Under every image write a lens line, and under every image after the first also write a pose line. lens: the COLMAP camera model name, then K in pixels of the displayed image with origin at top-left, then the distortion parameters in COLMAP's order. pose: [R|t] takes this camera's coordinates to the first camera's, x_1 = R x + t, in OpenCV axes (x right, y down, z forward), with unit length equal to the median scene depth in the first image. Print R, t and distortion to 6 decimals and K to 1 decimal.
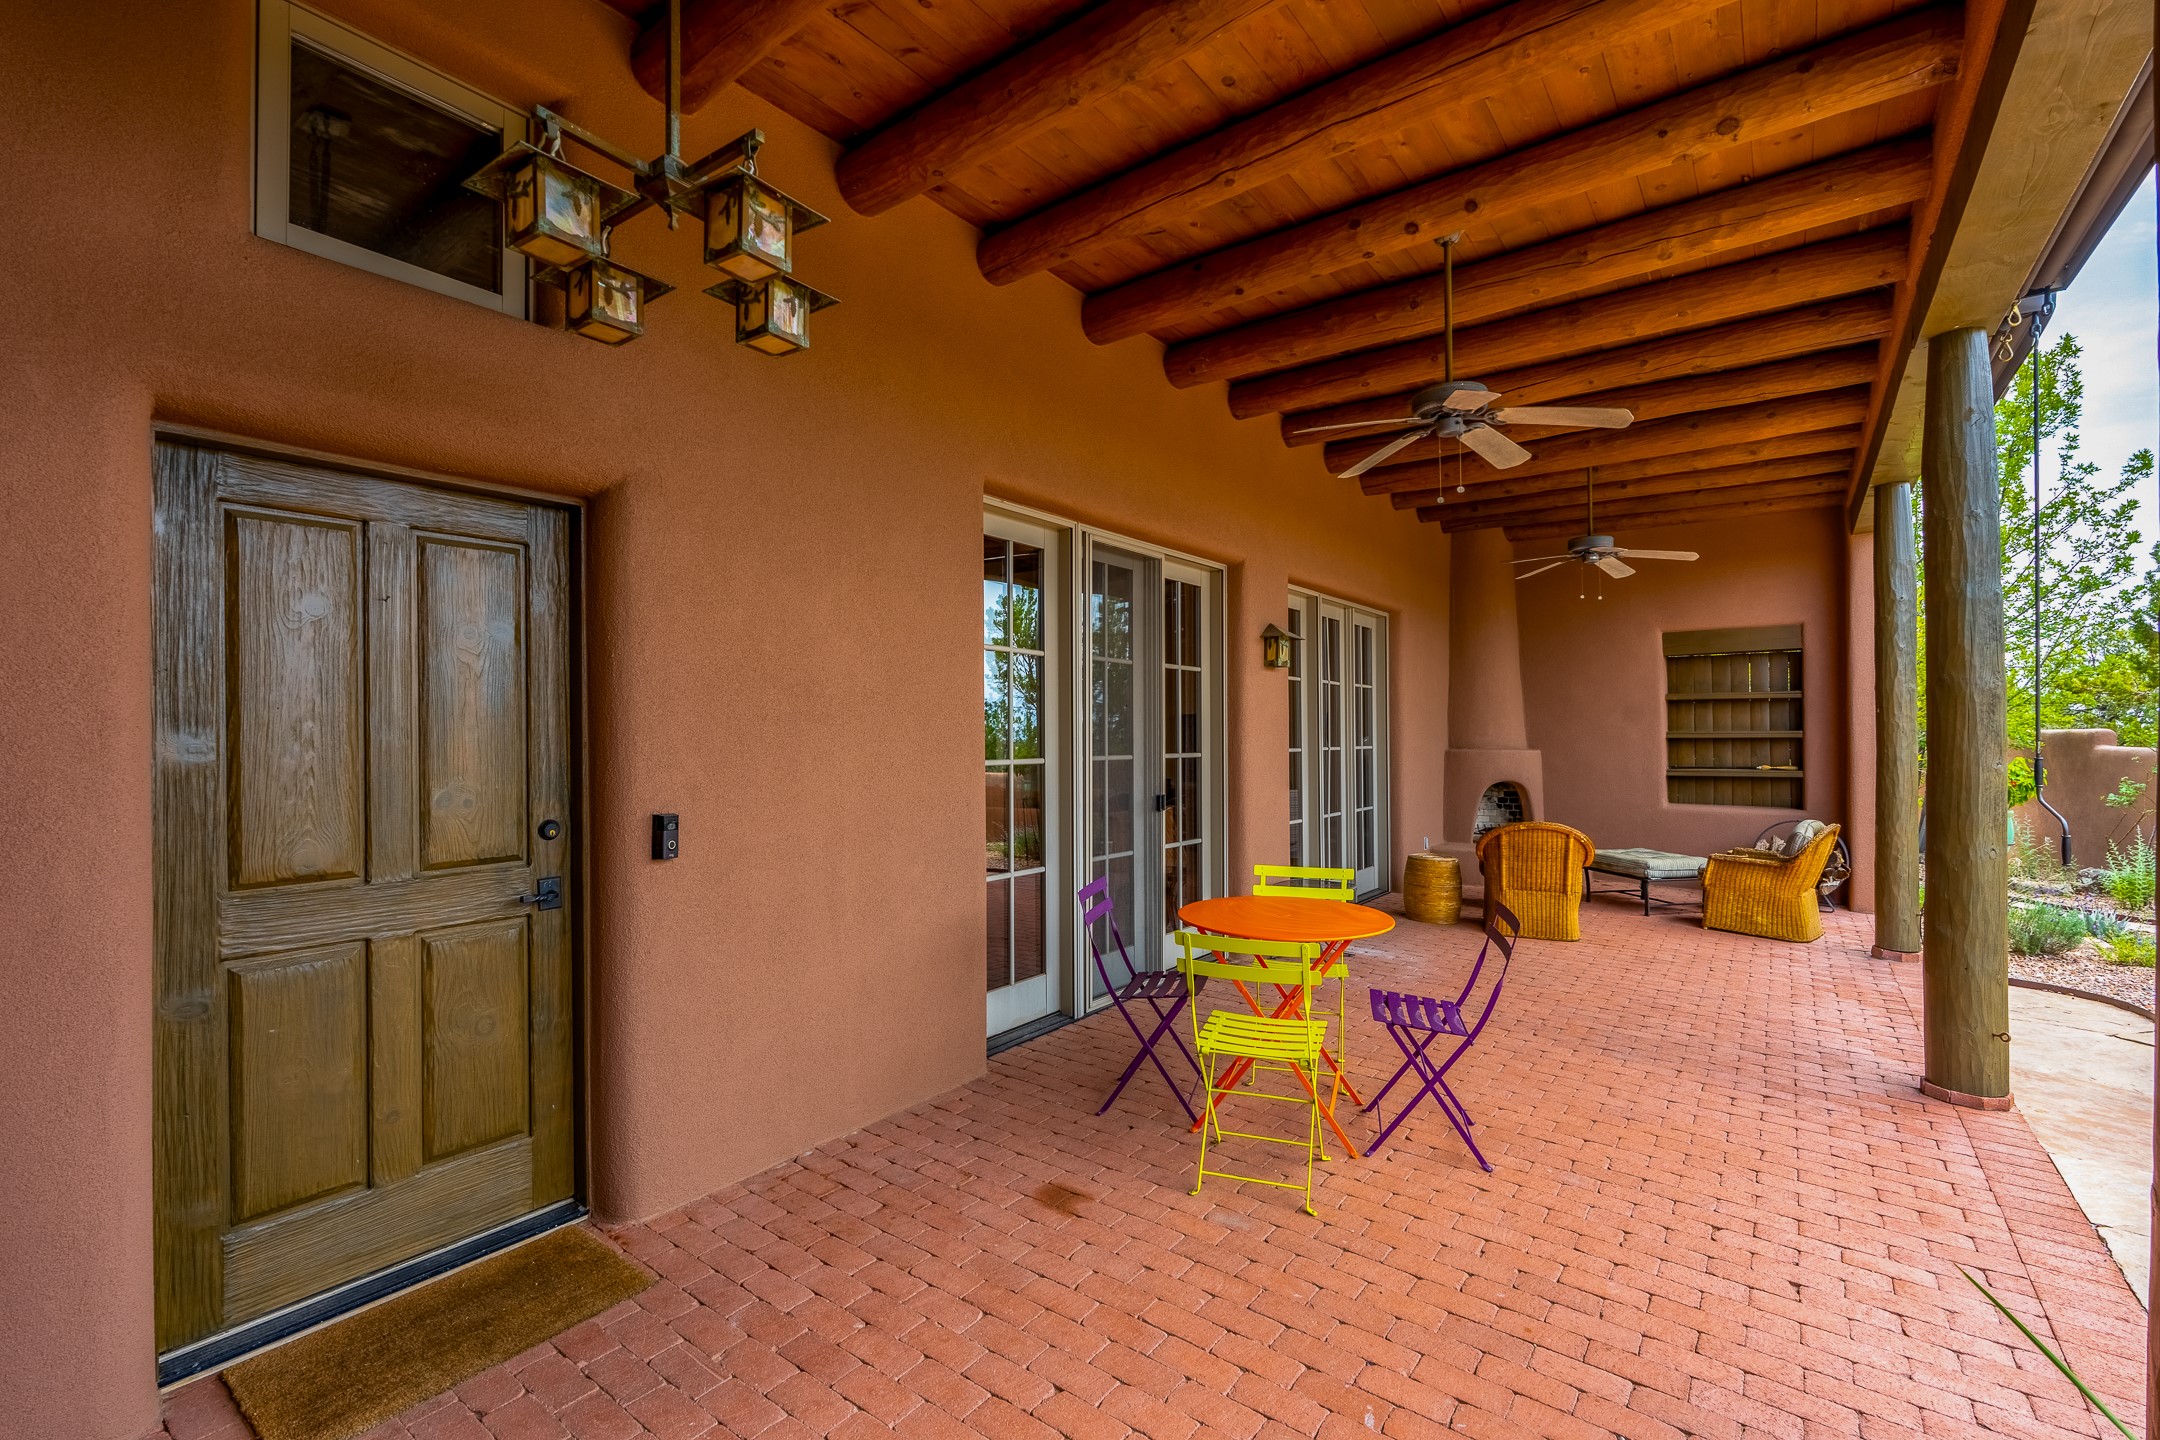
lens RADIAL K [[952.6, 0, 1086.0], [0, 952.6, 723.9], [0, 0, 1]] dist [-0.007673, 0.003111]
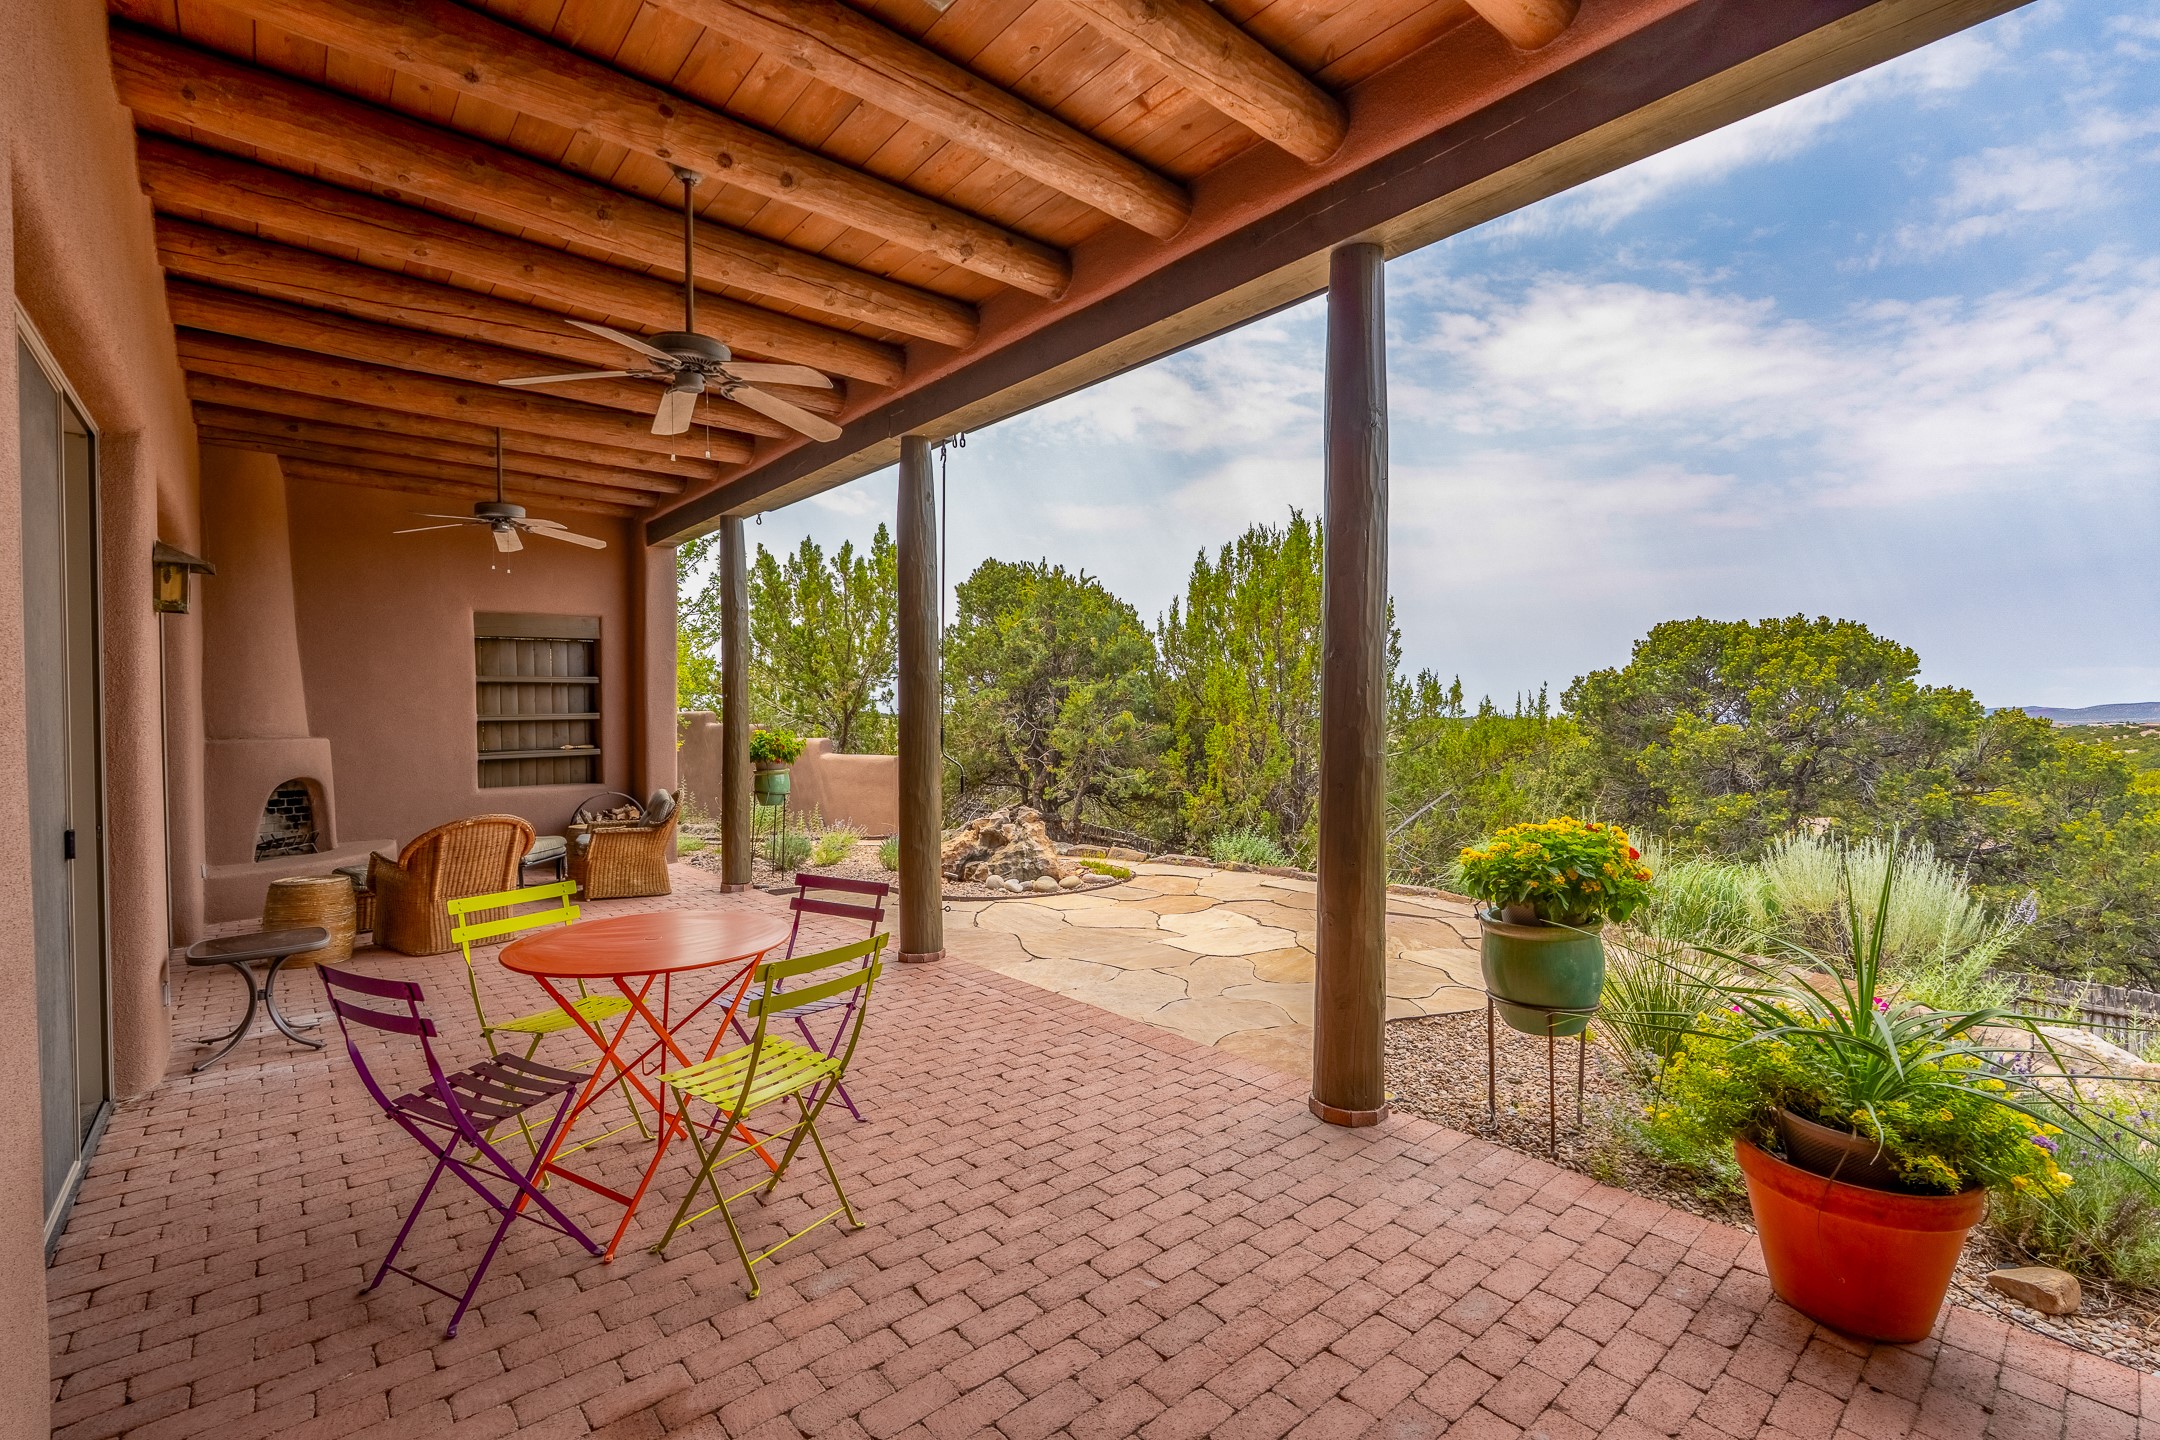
lens RADIAL K [[952.6, 0, 1082.8], [0, 952.6, 720.6], [0, 0, 1]] dist [-0.007673, 0.003111]
pose [[0.195225, -0.009730, 0.980710, -0.230153], [-0.001046, 0.999948, 0.010129, 0.004400], [-0.980758, -0.003004, 0.195204, 0.223889]]
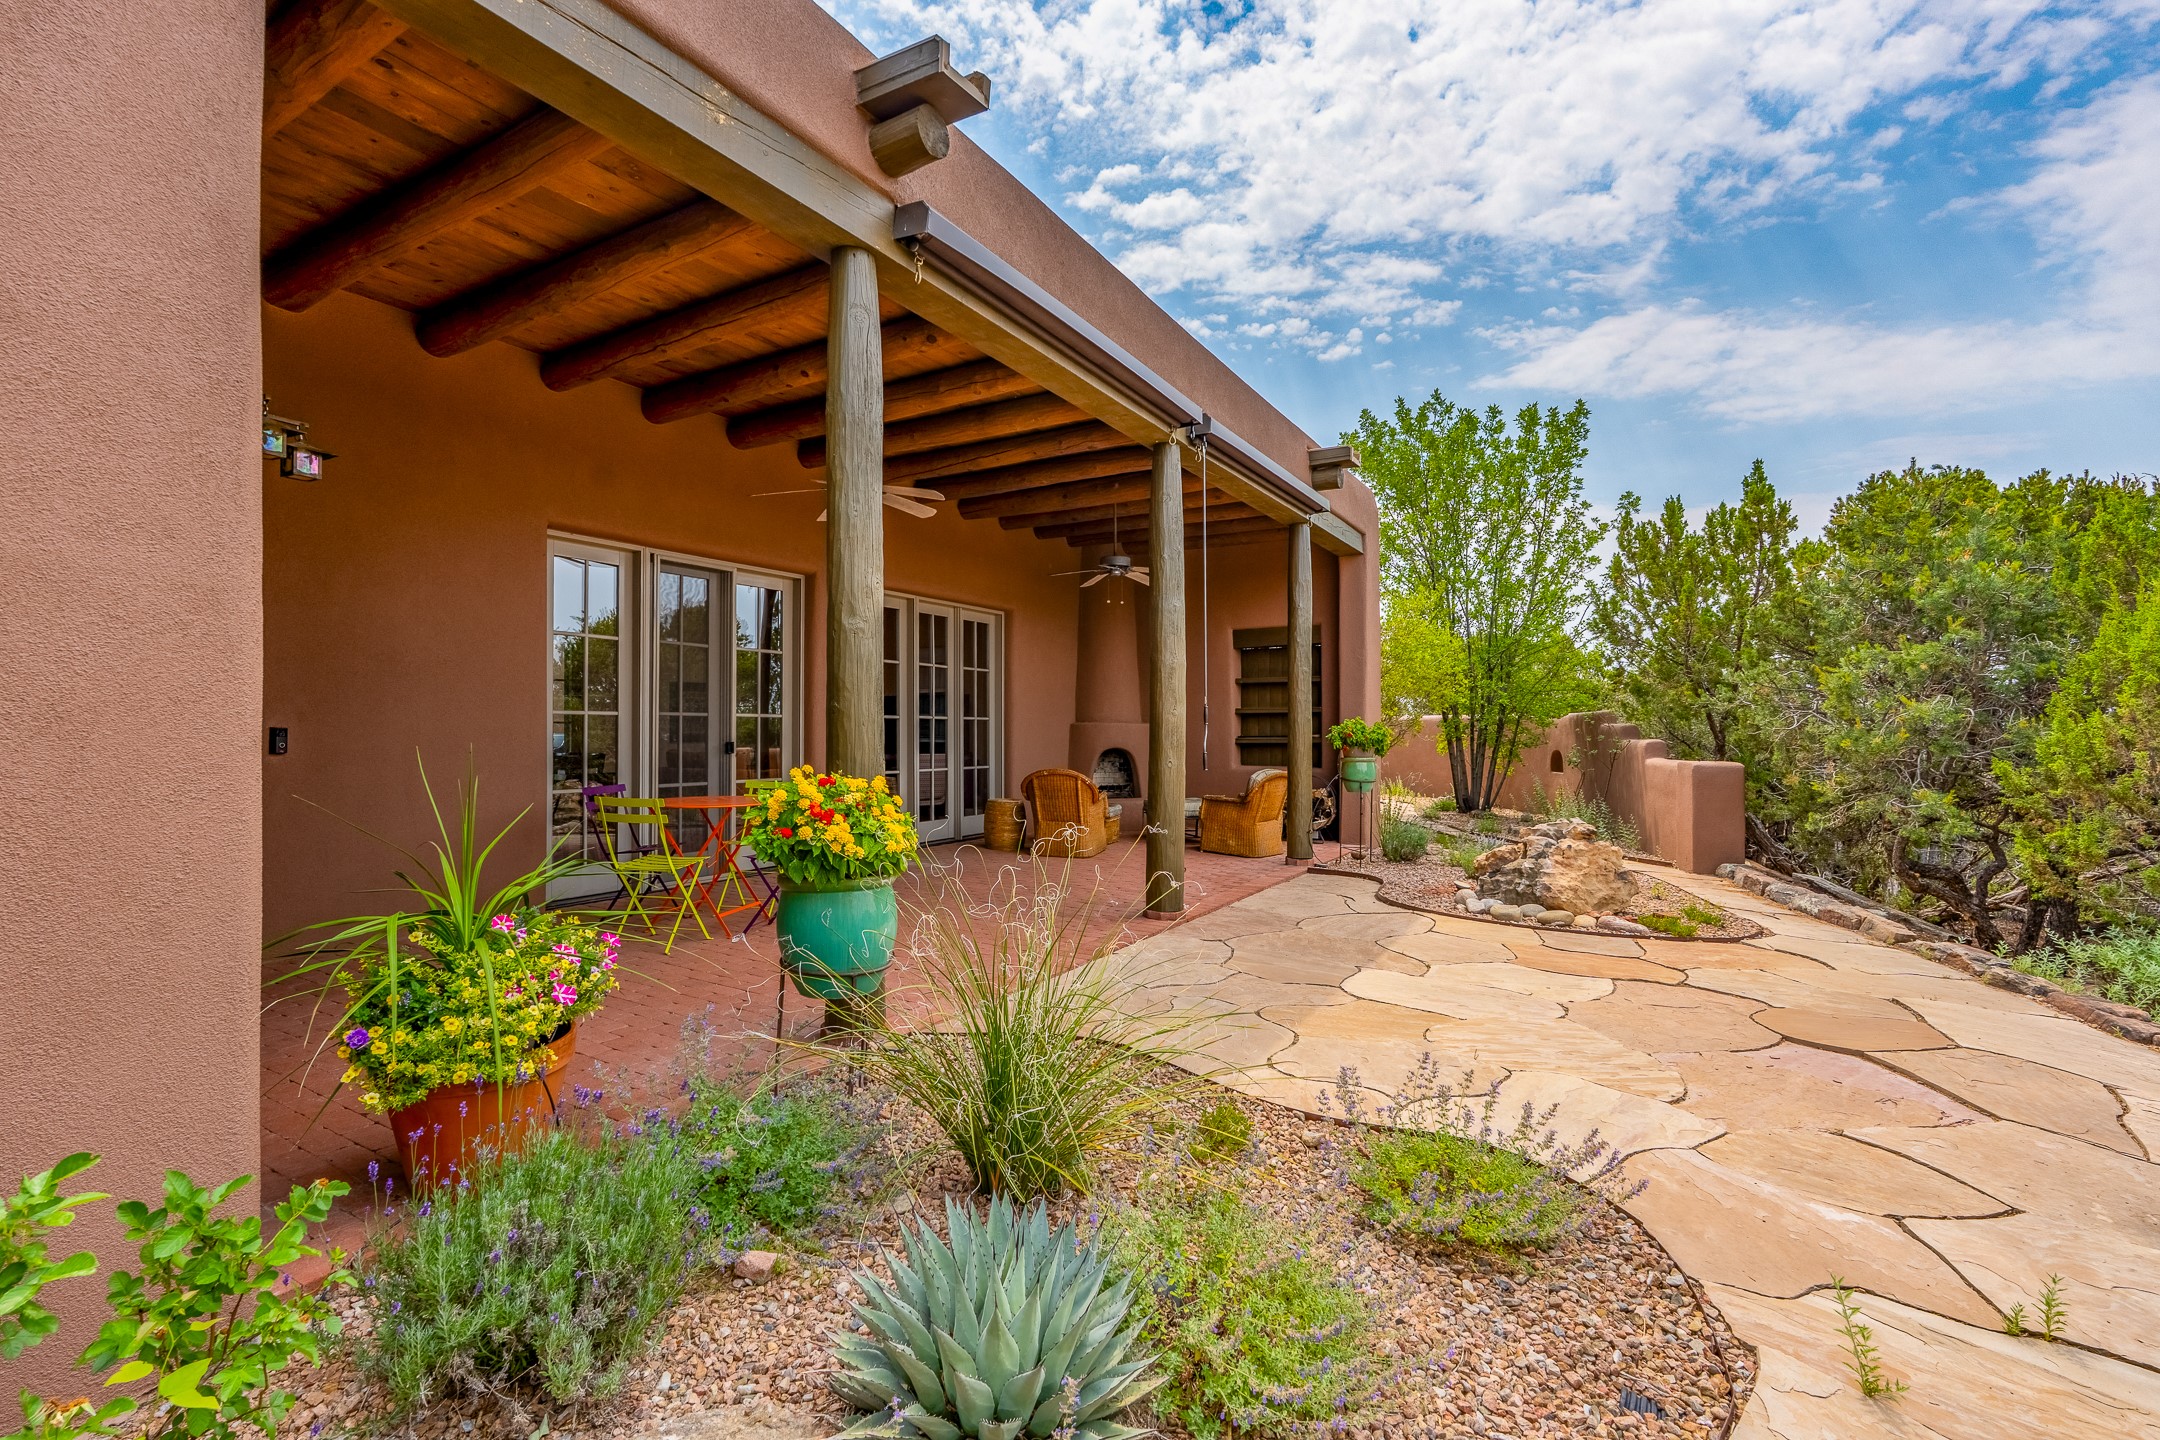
lens RADIAL K [[952.6, 0, 1015.1], [0, 952.6, 713.6], [0, 0, 1]] dist [-0.007673, 0.003111]
pose [[0.996033, 0.004767, 0.088852, 0.220759], [-0.004313, 0.999977, -0.005309, 0.024184], [-0.088875, 0.004905, 0.996031, -0.251190]]
